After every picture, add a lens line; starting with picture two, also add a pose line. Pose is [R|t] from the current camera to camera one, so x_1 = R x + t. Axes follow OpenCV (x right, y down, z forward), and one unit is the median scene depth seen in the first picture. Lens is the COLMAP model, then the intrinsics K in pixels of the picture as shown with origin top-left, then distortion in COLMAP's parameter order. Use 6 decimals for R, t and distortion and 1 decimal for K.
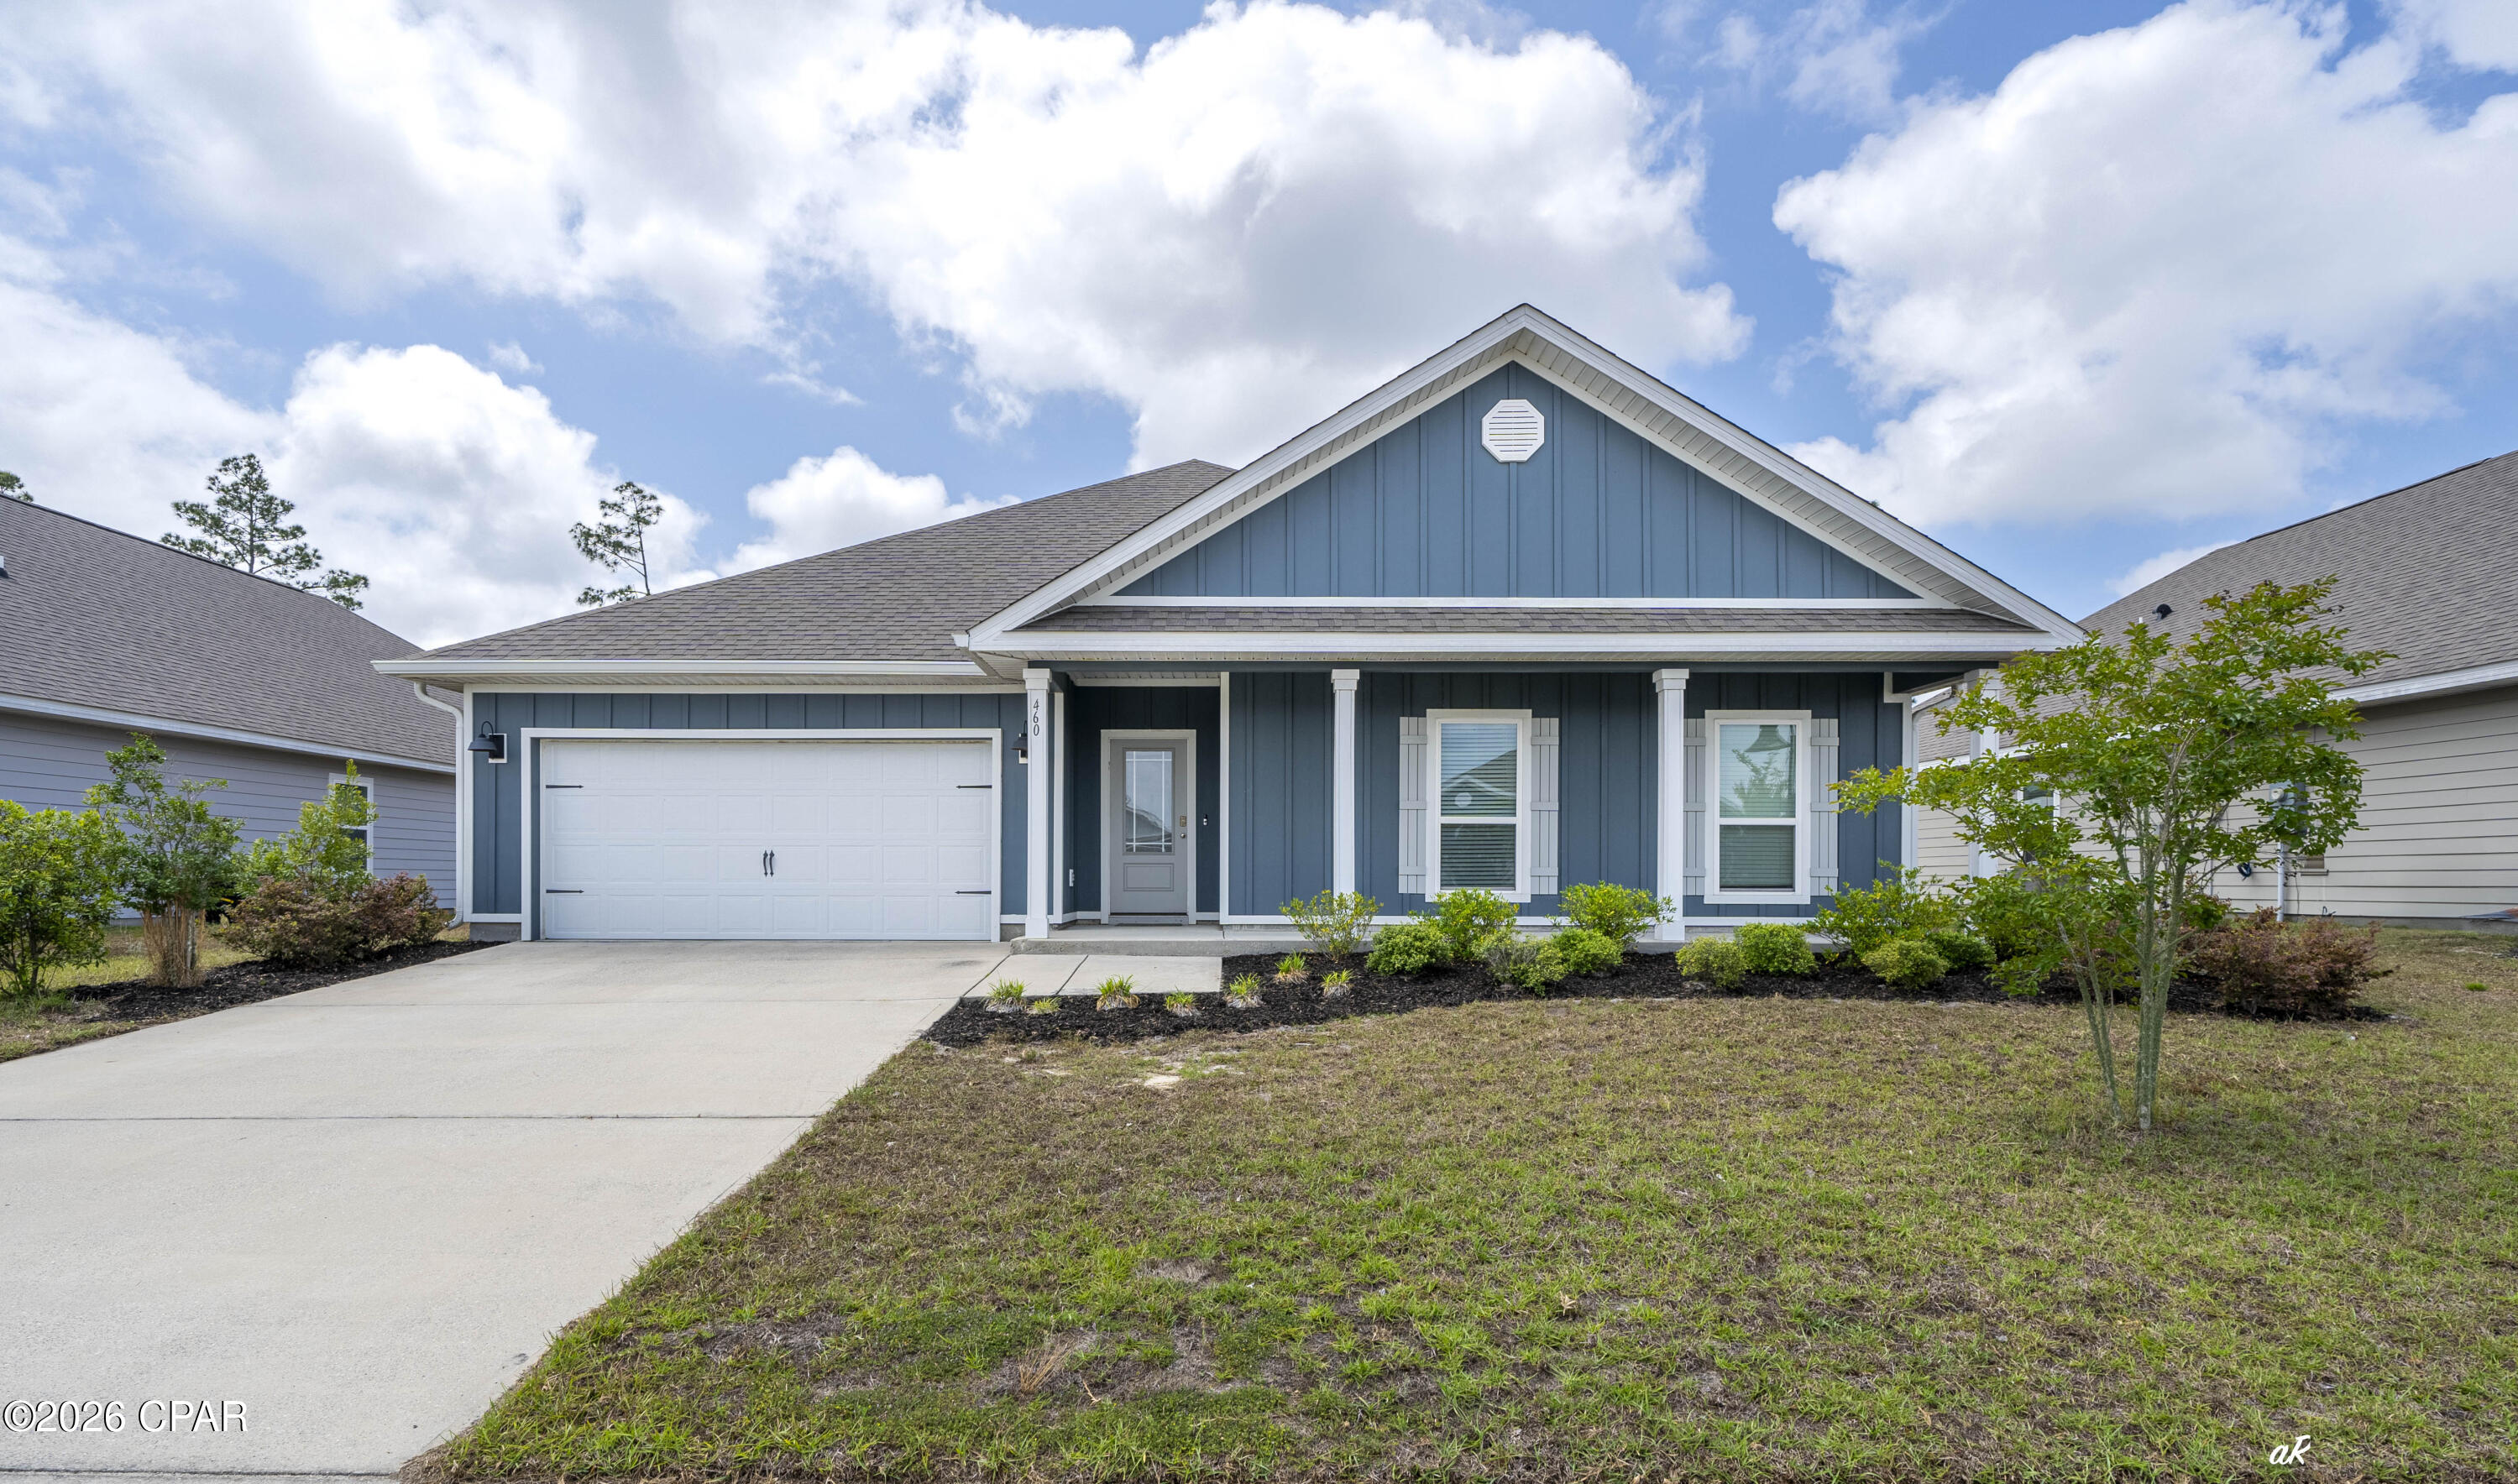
lens RADIAL K [[1306.1, 0, 1187.9], [0, 1306.1, 890.0], [0, 0, 1]] dist [0.000075, 0.000069]
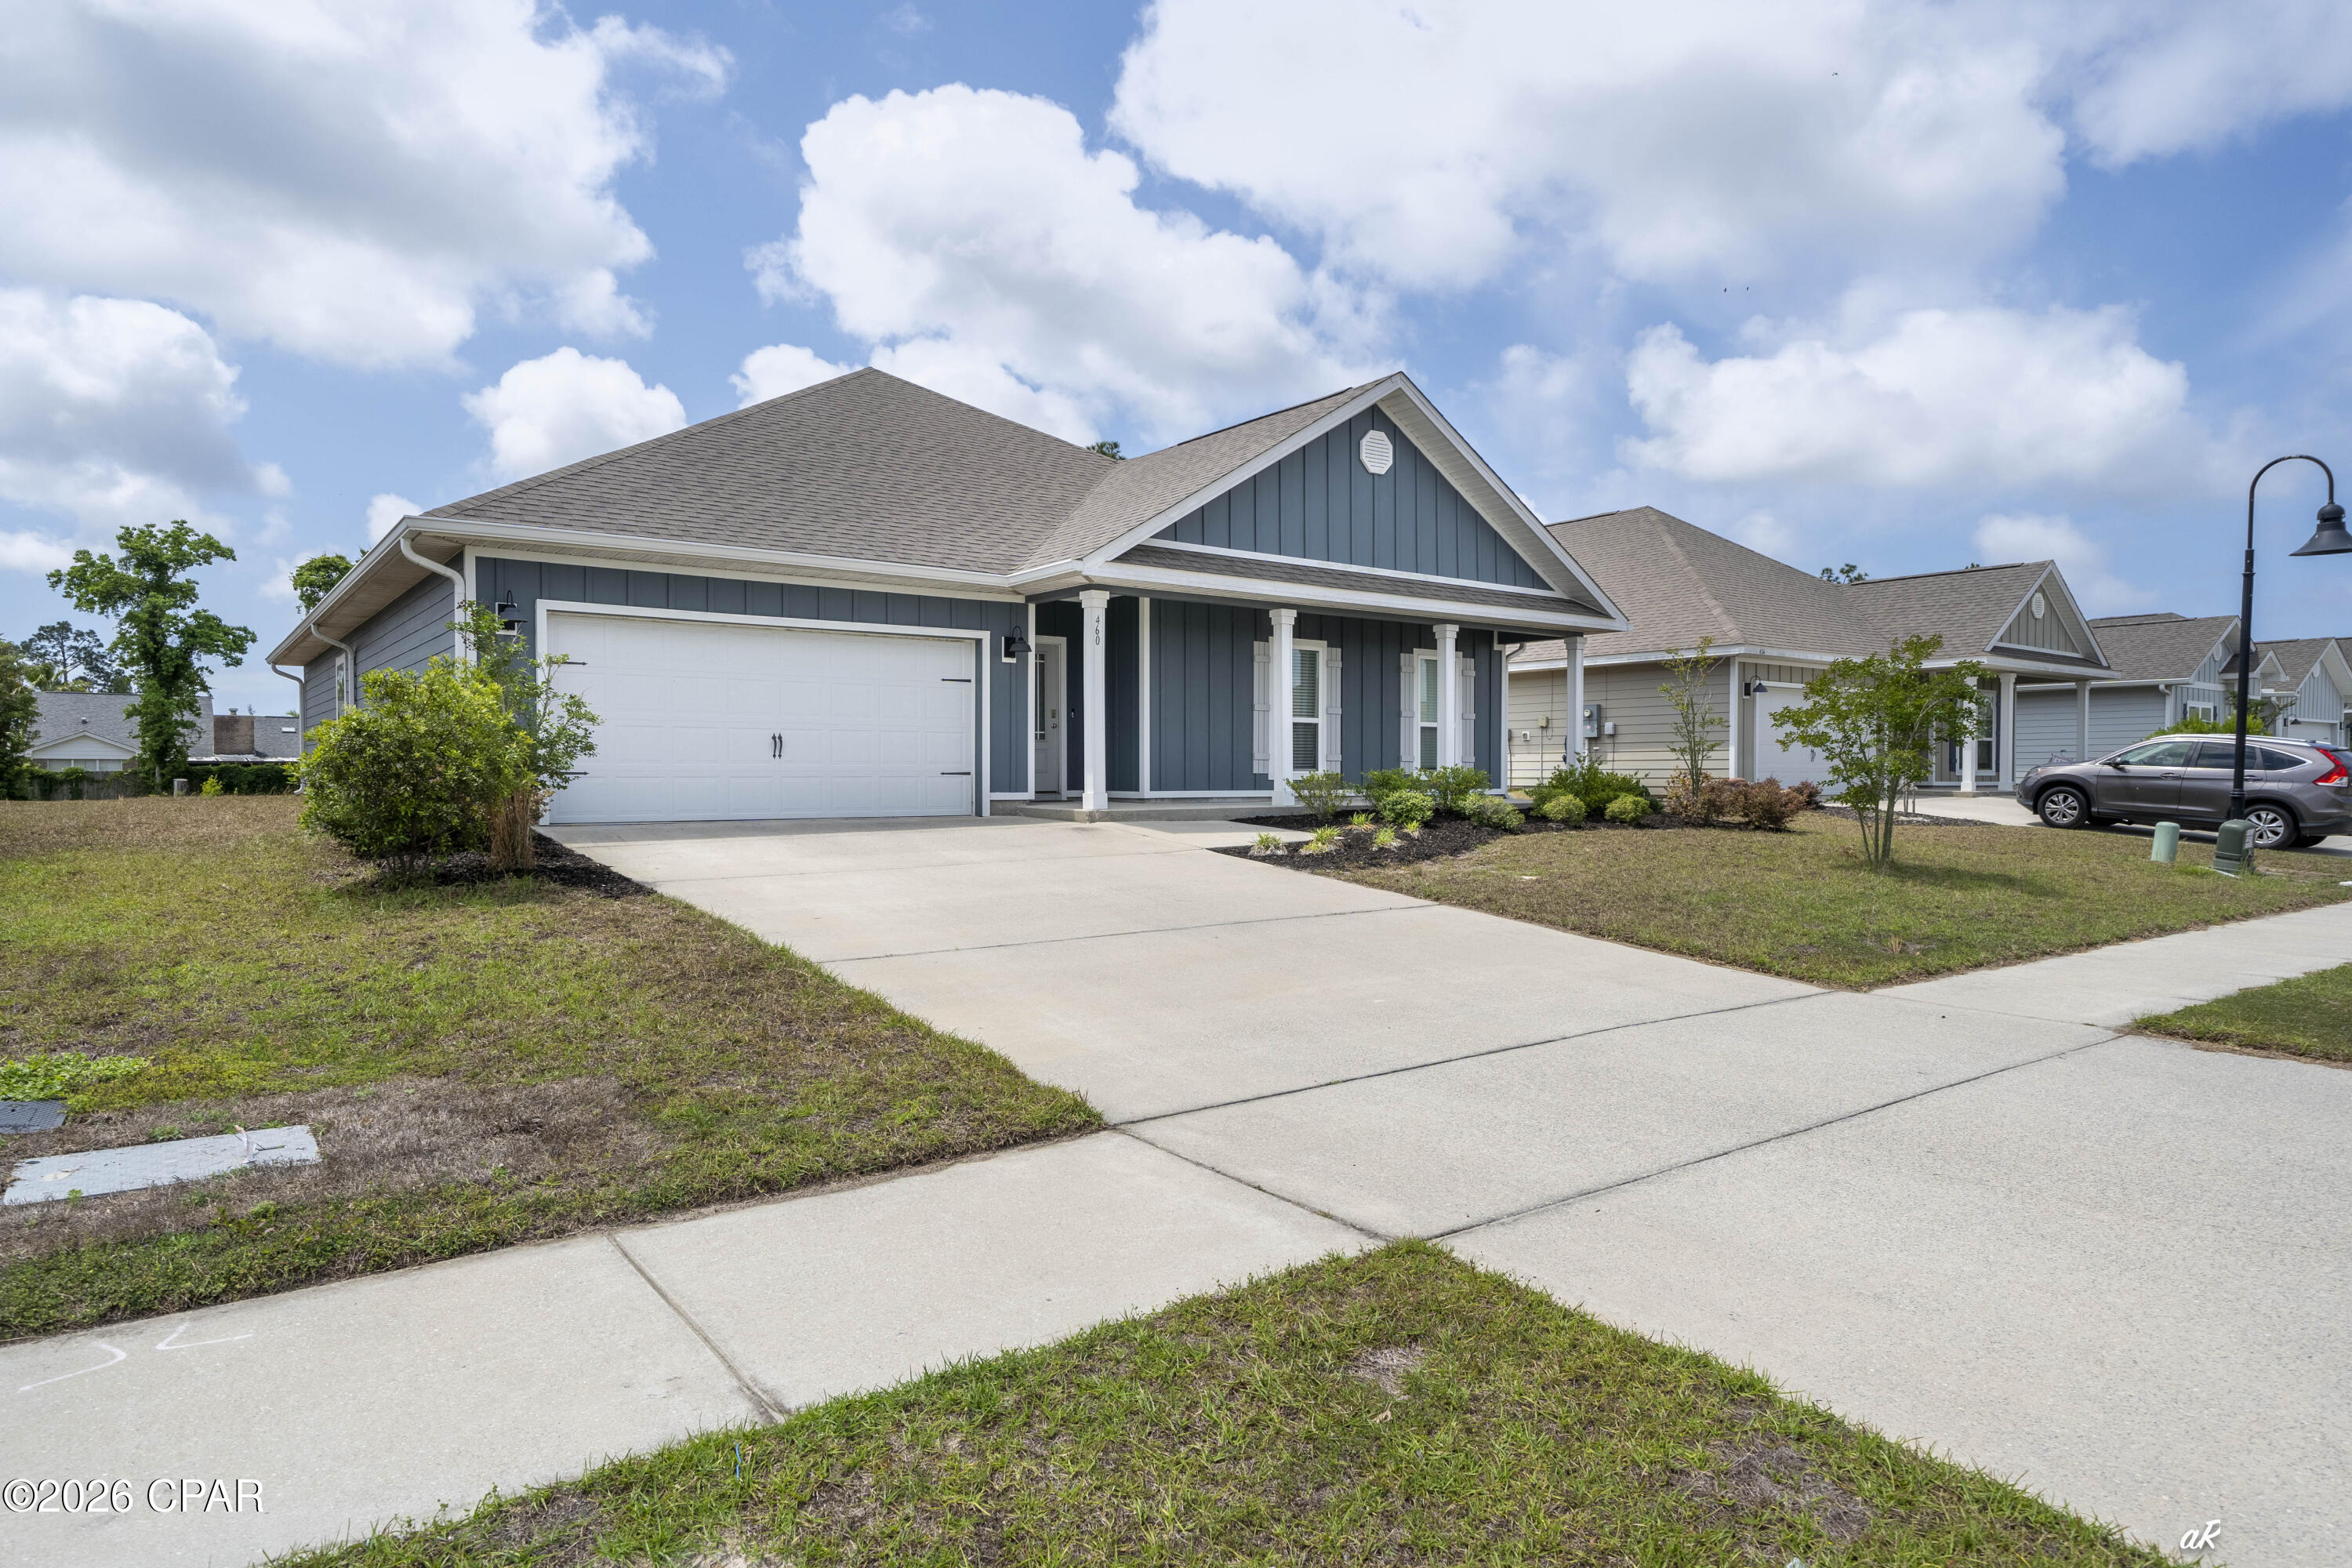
lens RADIAL K [[1344.2, 0, 1173.8], [0, 1344.2, 780.1], [0, 0, 1]] dist [0.005710, 0.000190]
pose [[0.801356, -0.004785, 0.598168, -0.808124], [0.004780, 0.999987, 0.001596, 0.007549], [-0.598168, 0.001580, 0.801369, -0.058447]]
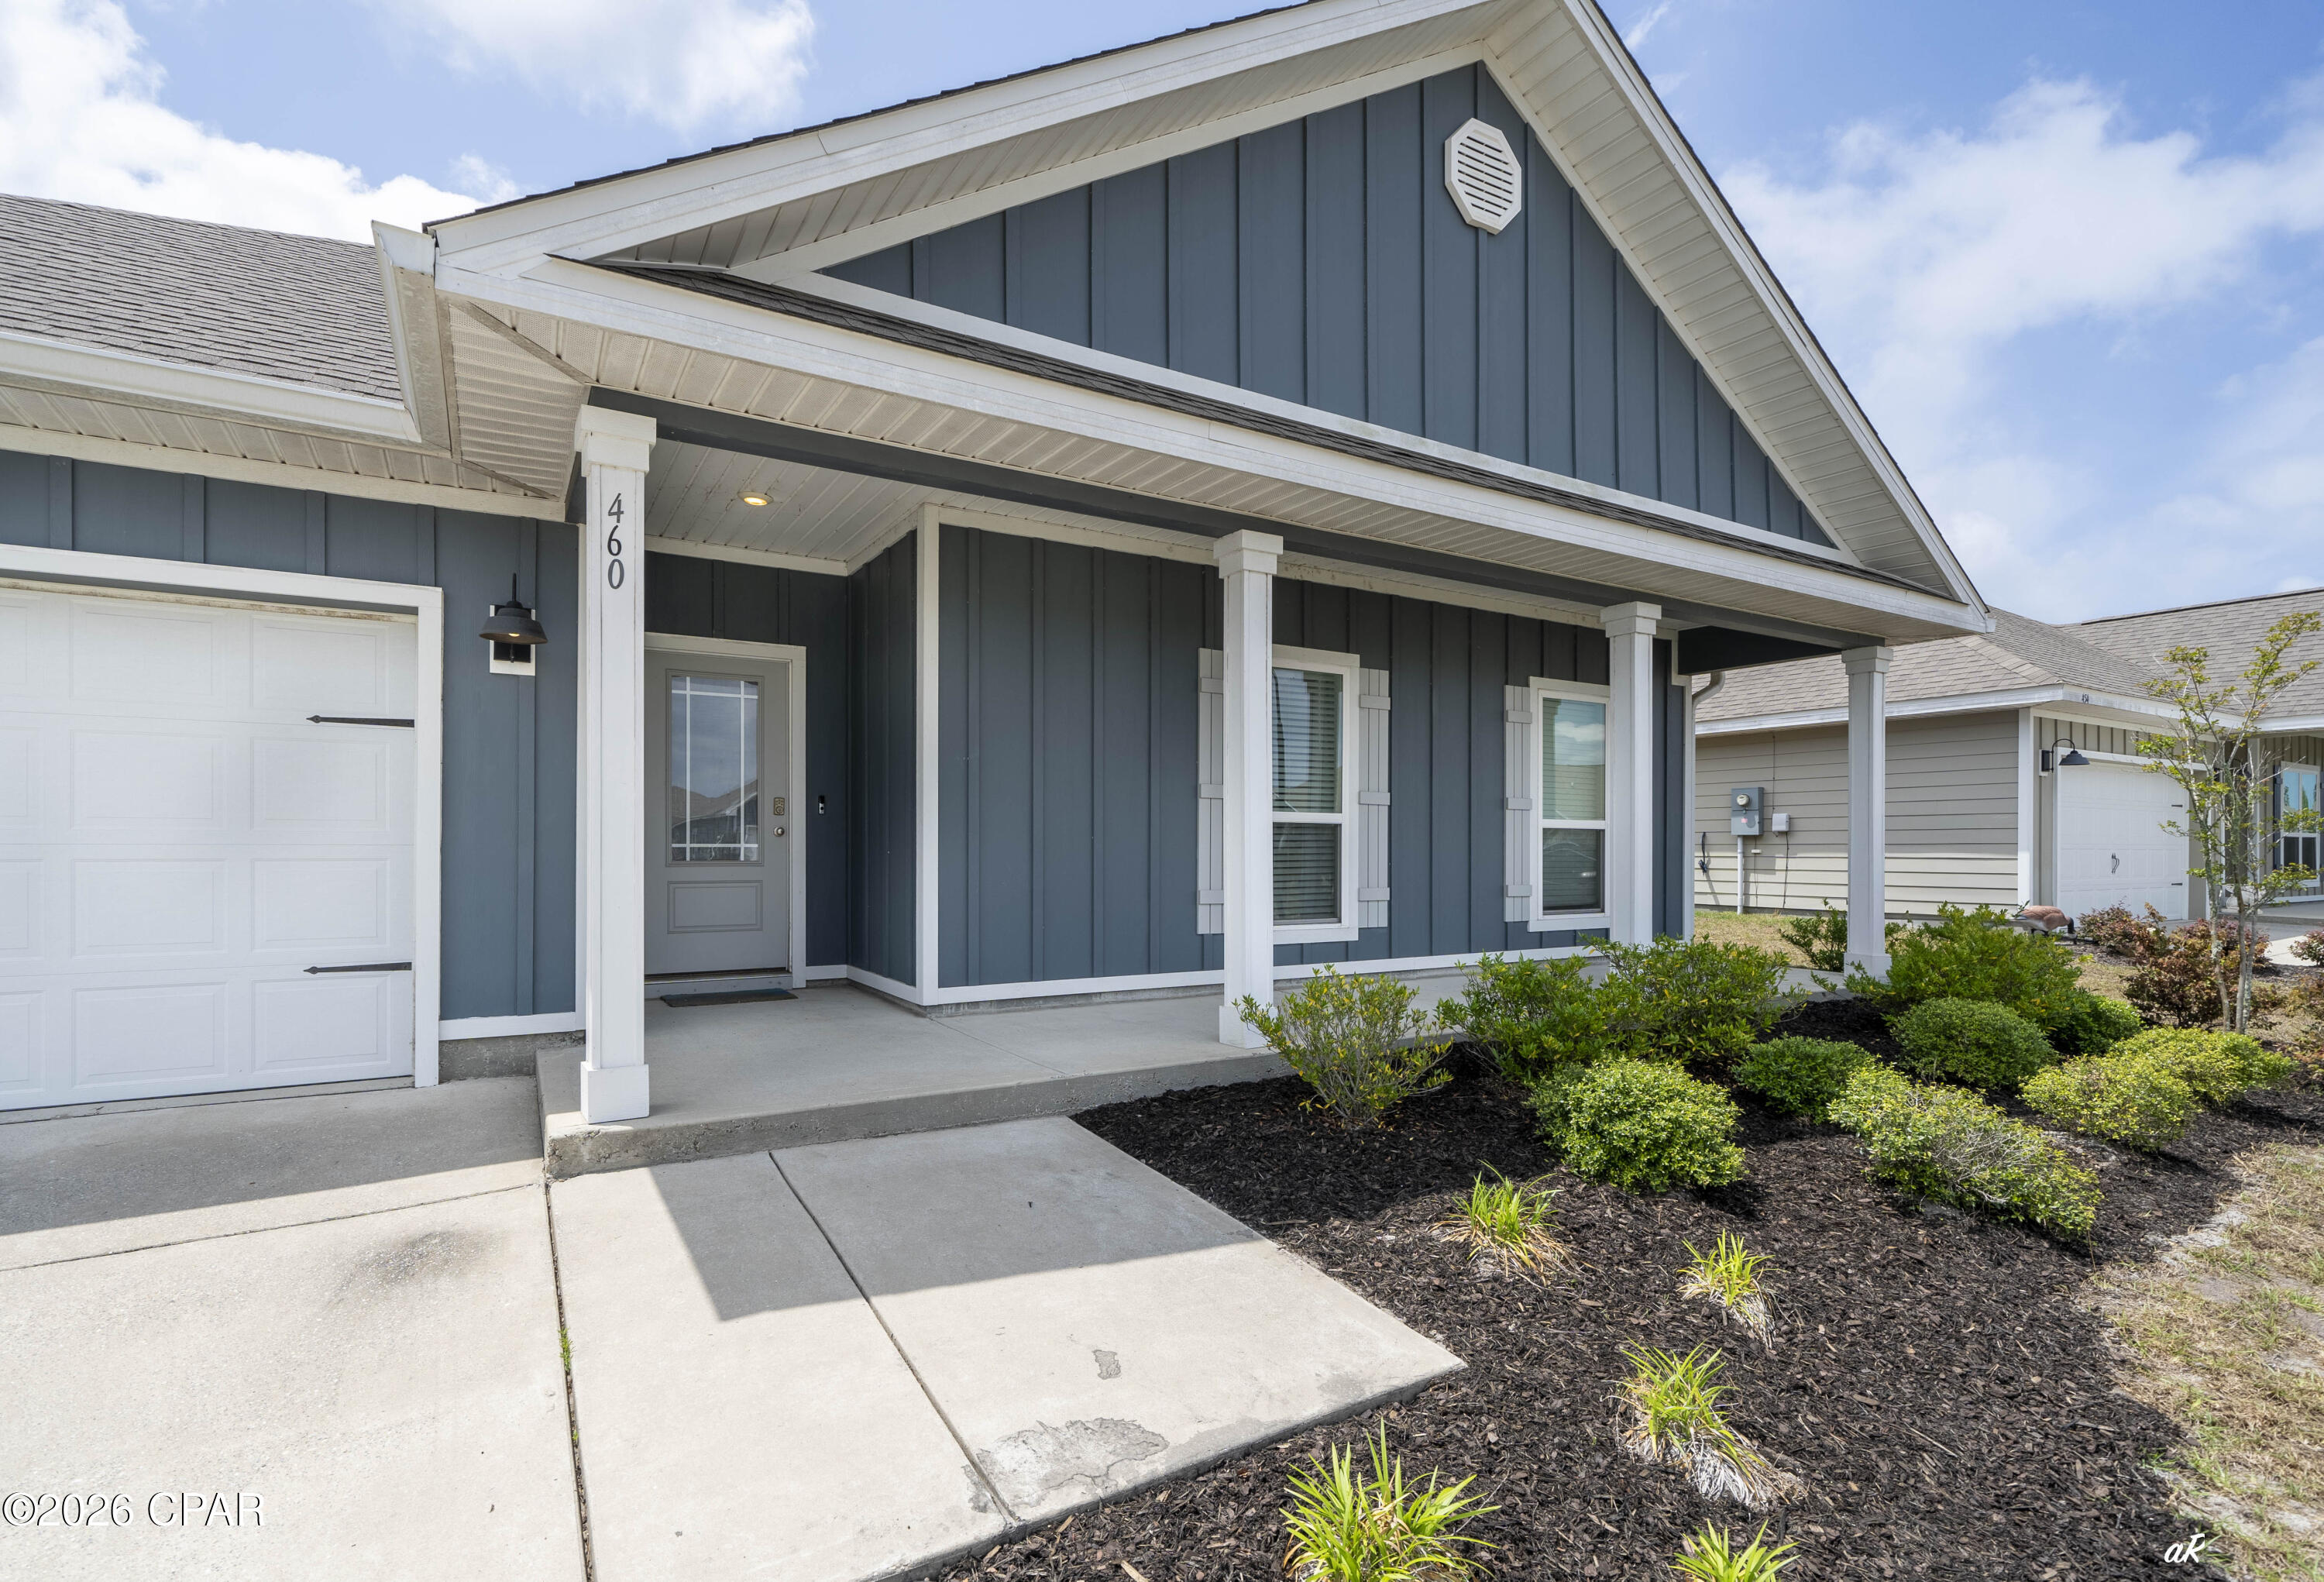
lens RADIAL K [[1081.2, 0, 1101.2], [0, 1081.2, 838.3], [0, 0, 1]] dist [0.001321, 0.000444]
pose [[0.864545, 0.004784, 0.502533, -0.149123], [0.002467, 0.999902, -0.013763, -0.039793], [-0.502550, 0.013138, 0.864448, 0.648191]]
